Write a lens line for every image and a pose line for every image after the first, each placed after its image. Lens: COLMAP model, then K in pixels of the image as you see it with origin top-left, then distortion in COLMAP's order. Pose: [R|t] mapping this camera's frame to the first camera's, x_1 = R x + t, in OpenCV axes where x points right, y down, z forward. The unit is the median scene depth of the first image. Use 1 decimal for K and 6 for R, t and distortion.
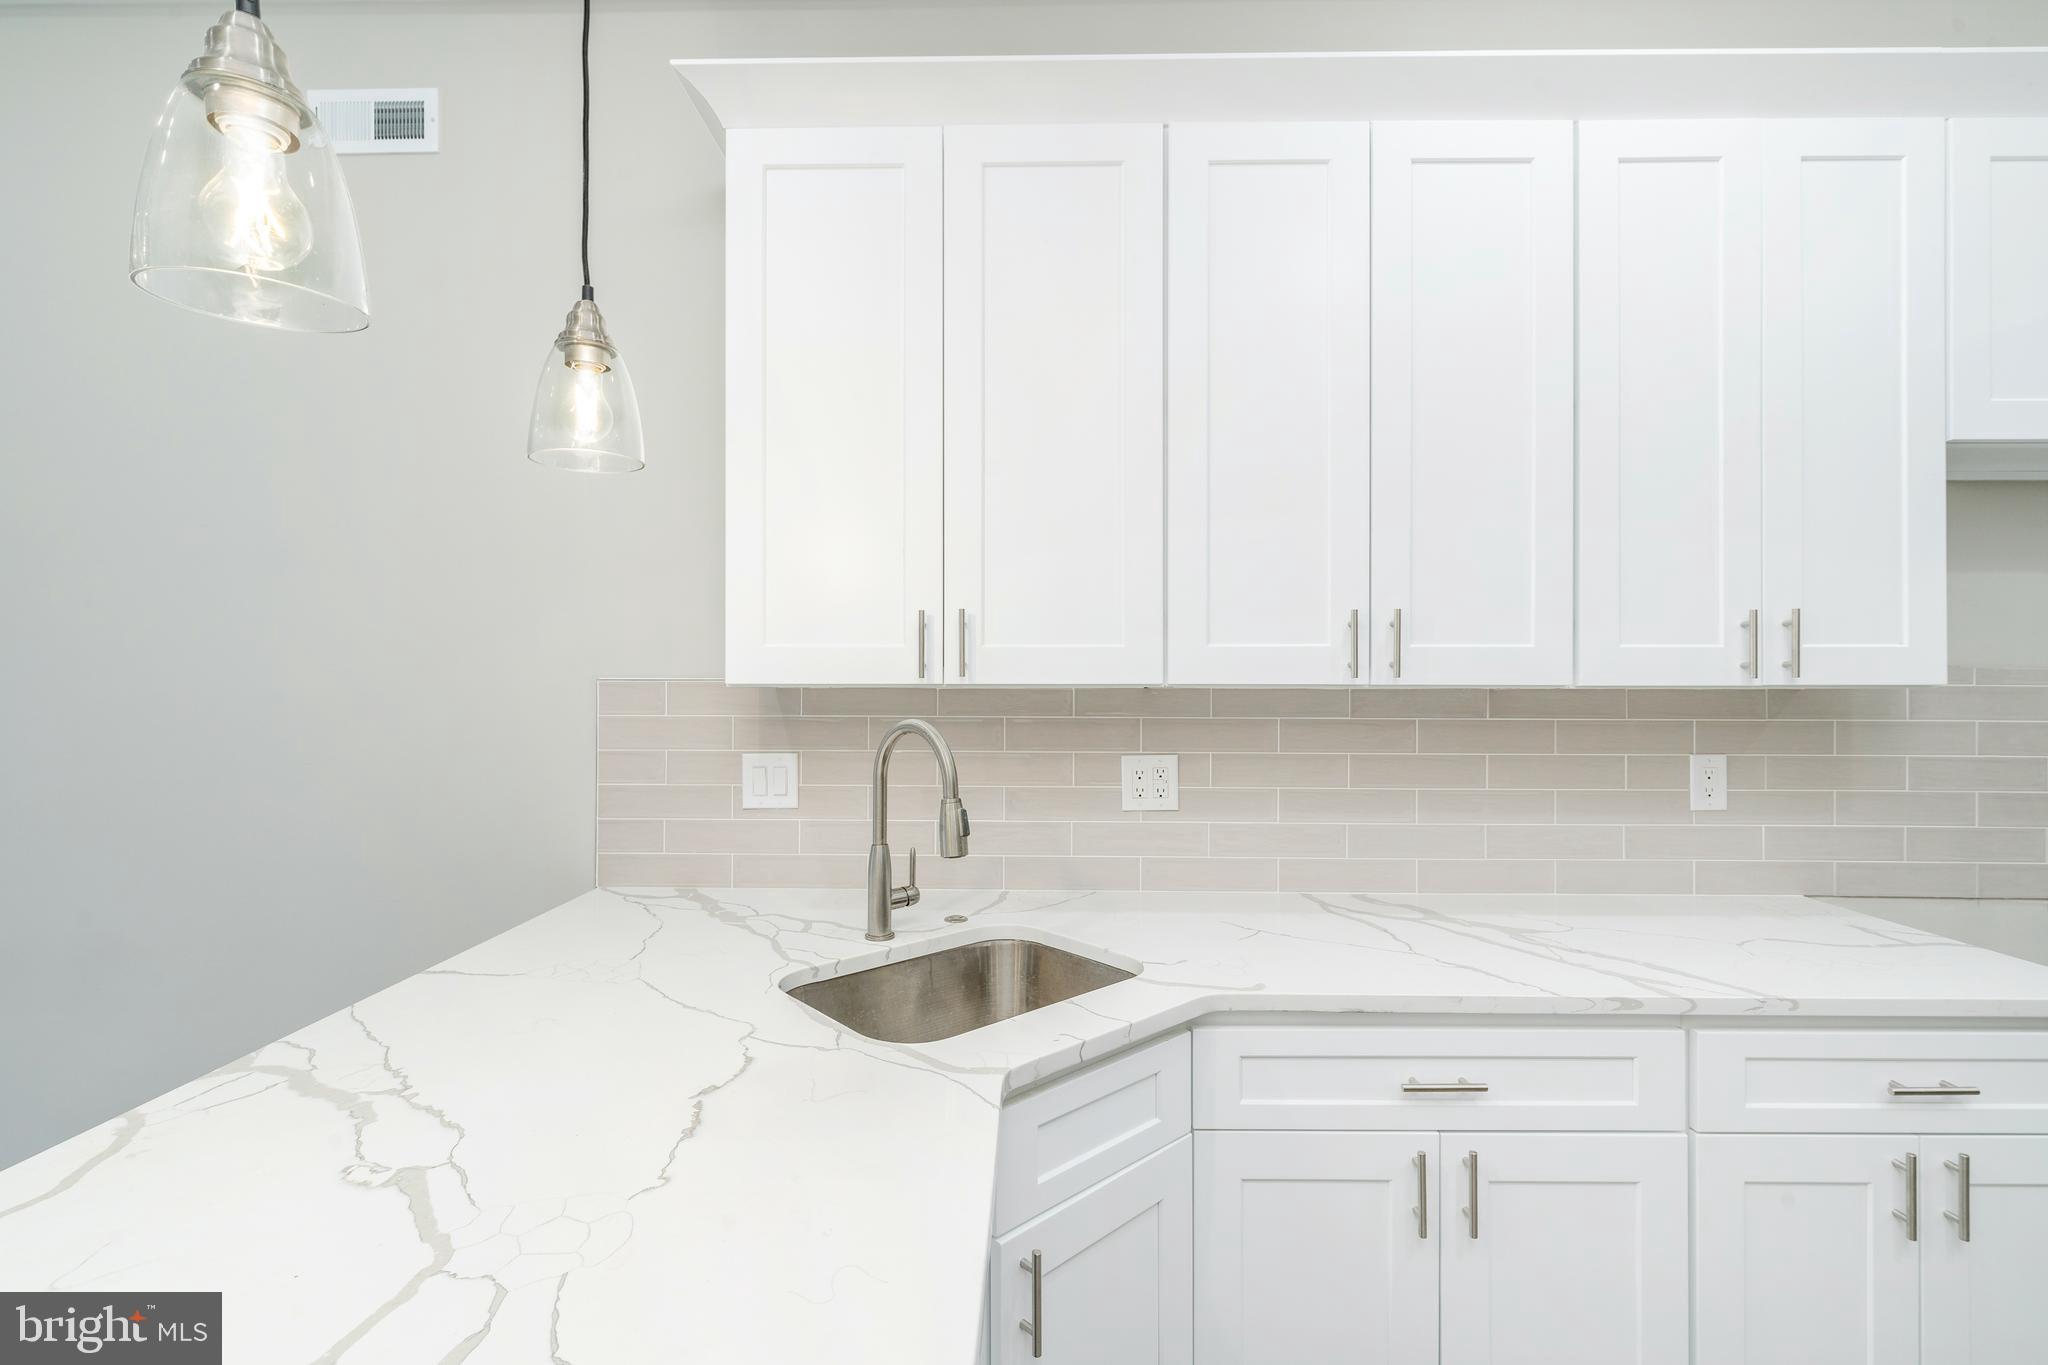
lens RADIAL K [[903.4, 0, 1016.8], [0, 903.4, 682.7], [0, 0, 1]] dist [0.007363, -0.000379]
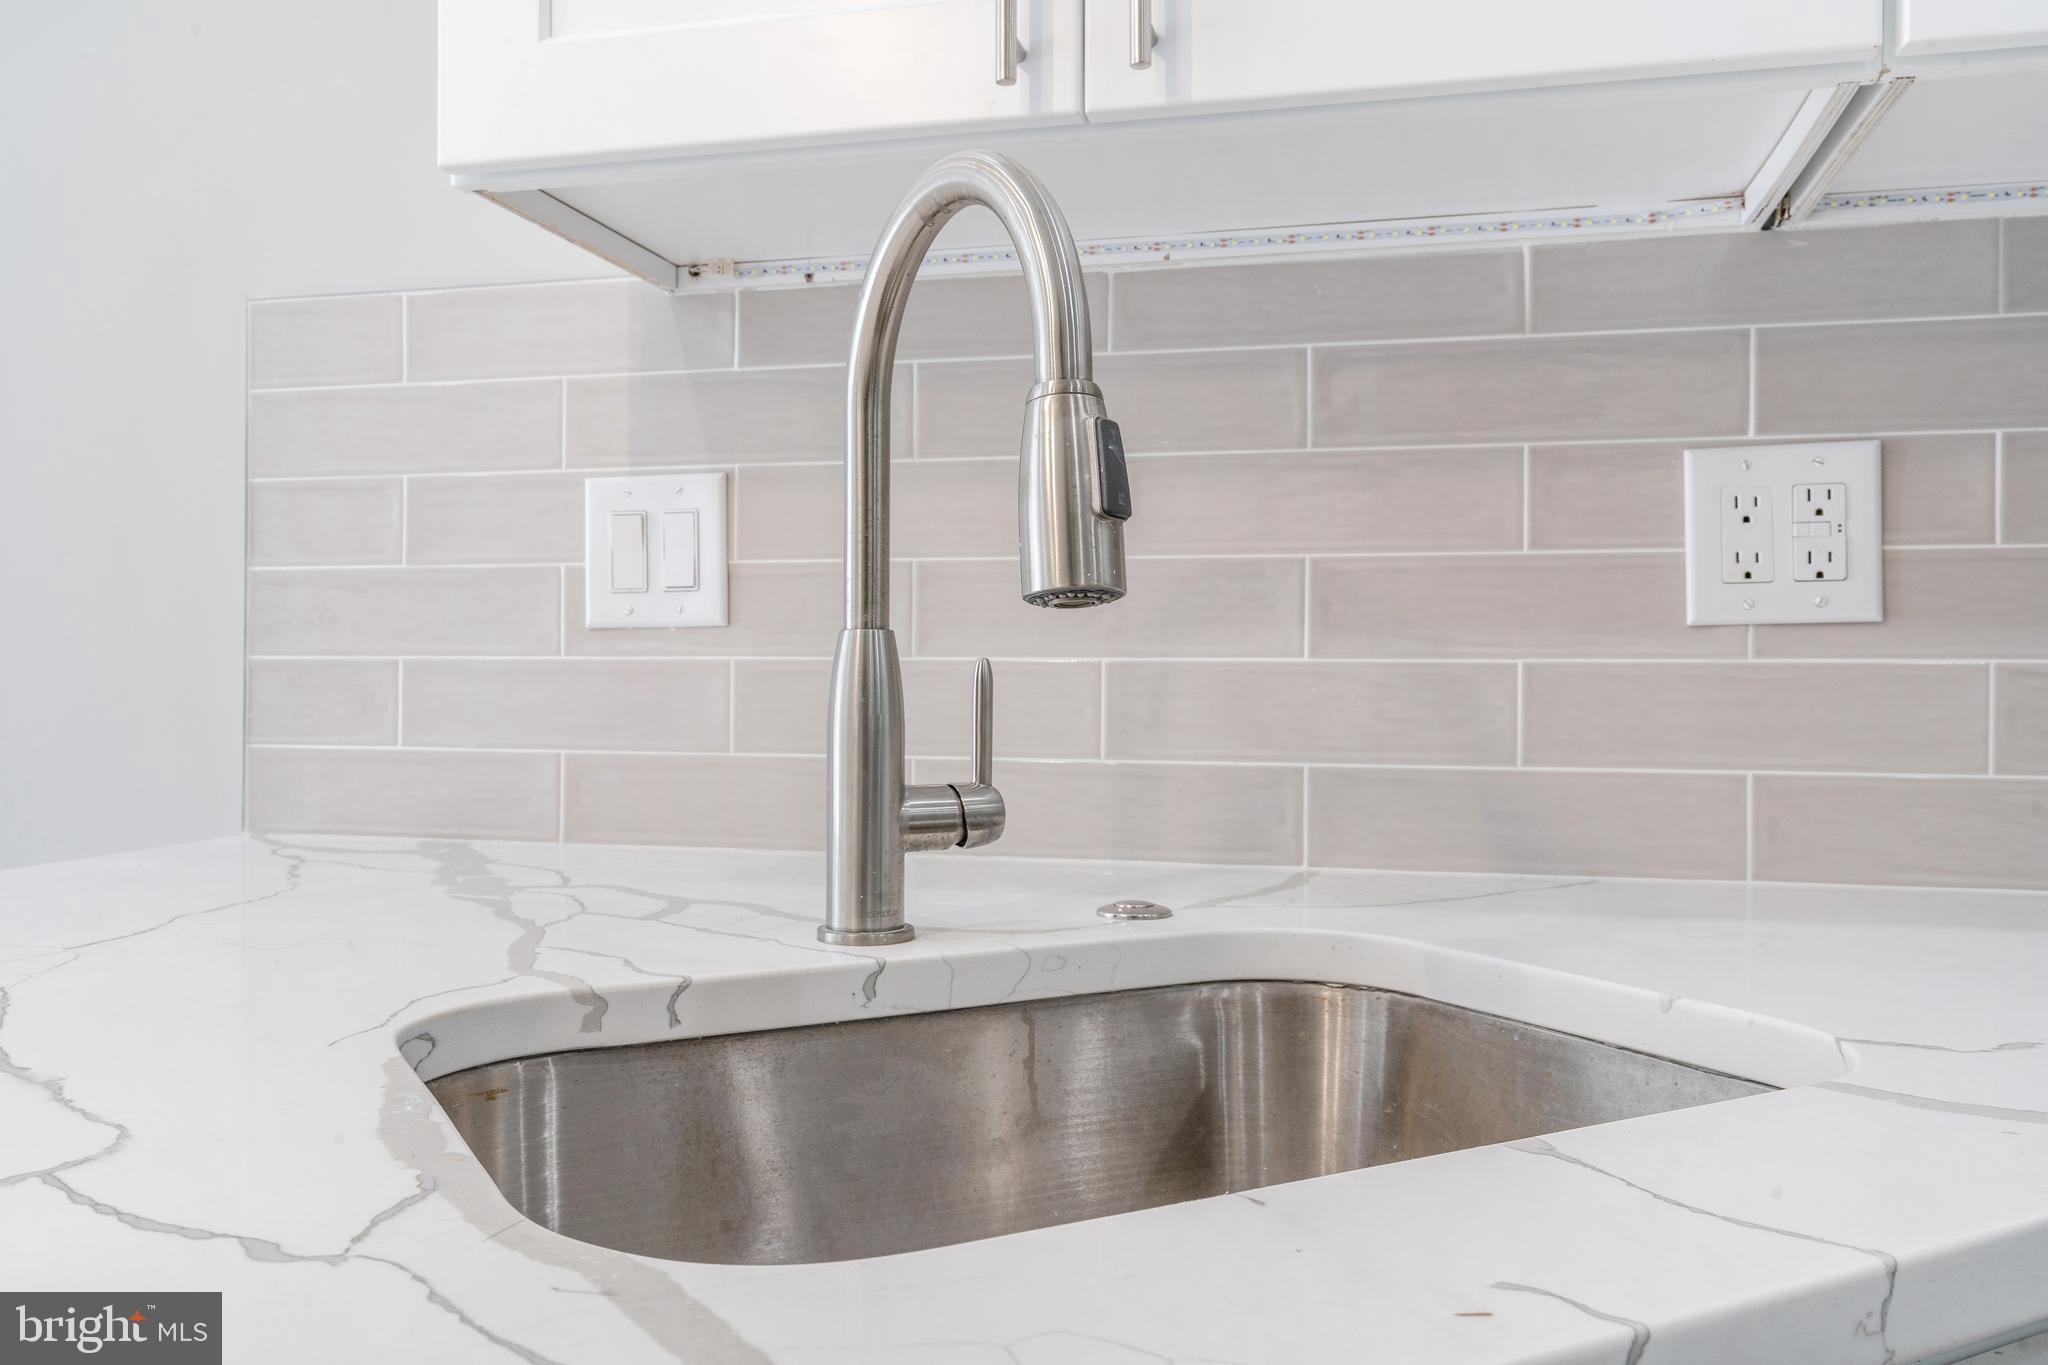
lens RADIAL K [[1618.7, 0, 1021.0], [0, 1618.7, 686.1], [0, 0, 1]] dist [0.002051, 0.004023]
pose [[0.975122, 0.000909, -0.221666, 0.018877], [-0.000229, 0.999995, 0.003094, 0.194858], [0.221667, -0.002966, 0.975118, 0.481273]]
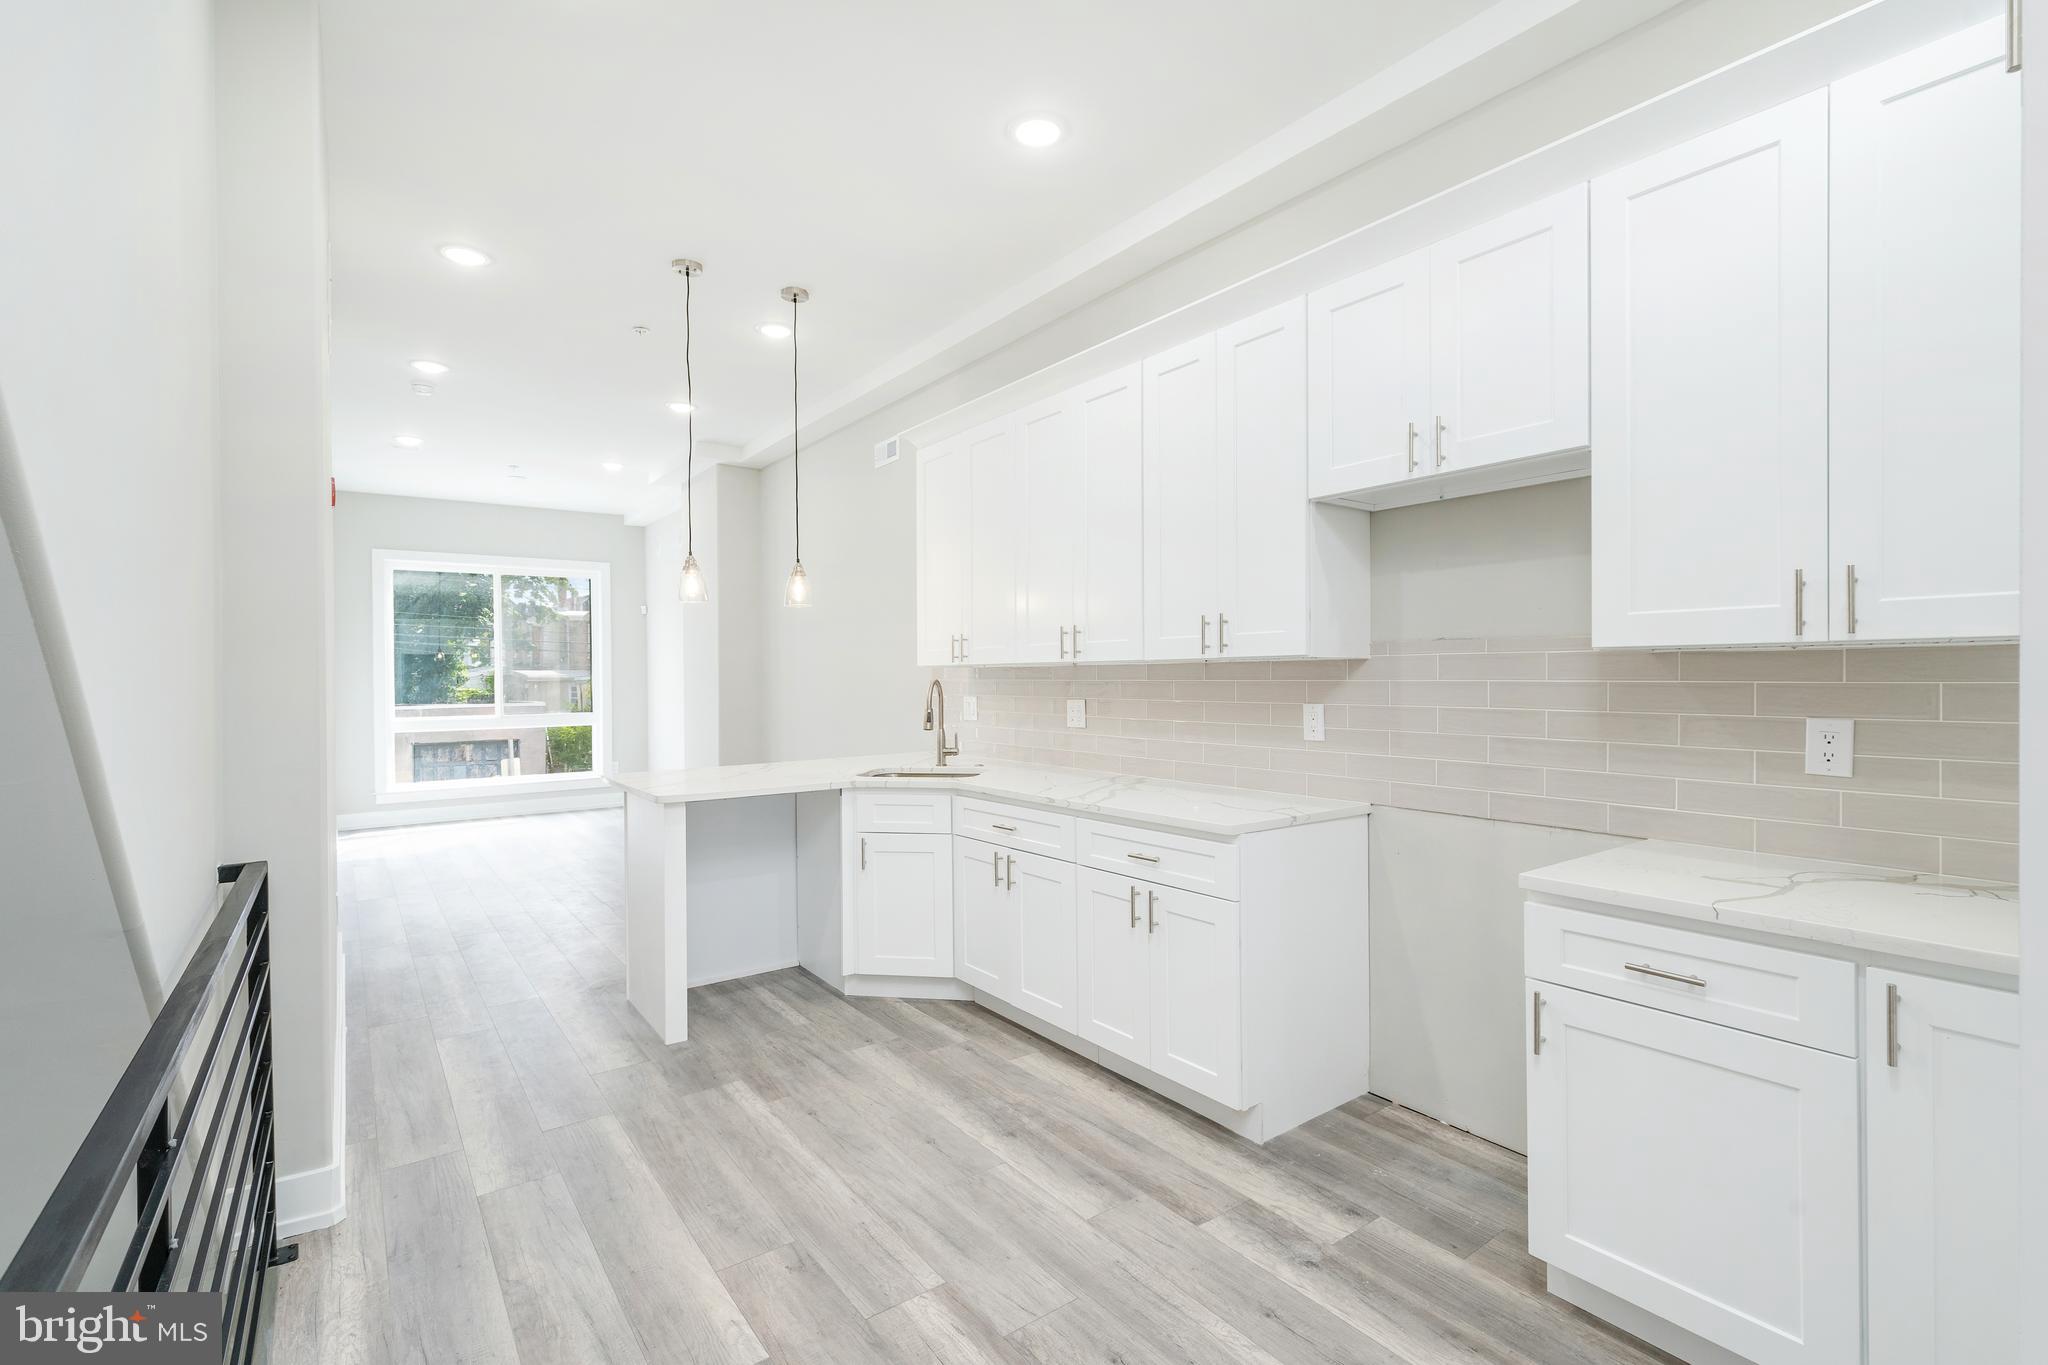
lens RADIAL K [[919.6, 0, 1024.0], [0, 919.6, 682.5], [0, 0, 1]] dist [0.008820, -0.000403]
pose [[0.608100, -0.001724, -0.793858, 2.024793], [0.013467, 0.999876, 0.008144, 0.030461], [0.793746, -0.015643, 0.608048, -0.373329]]
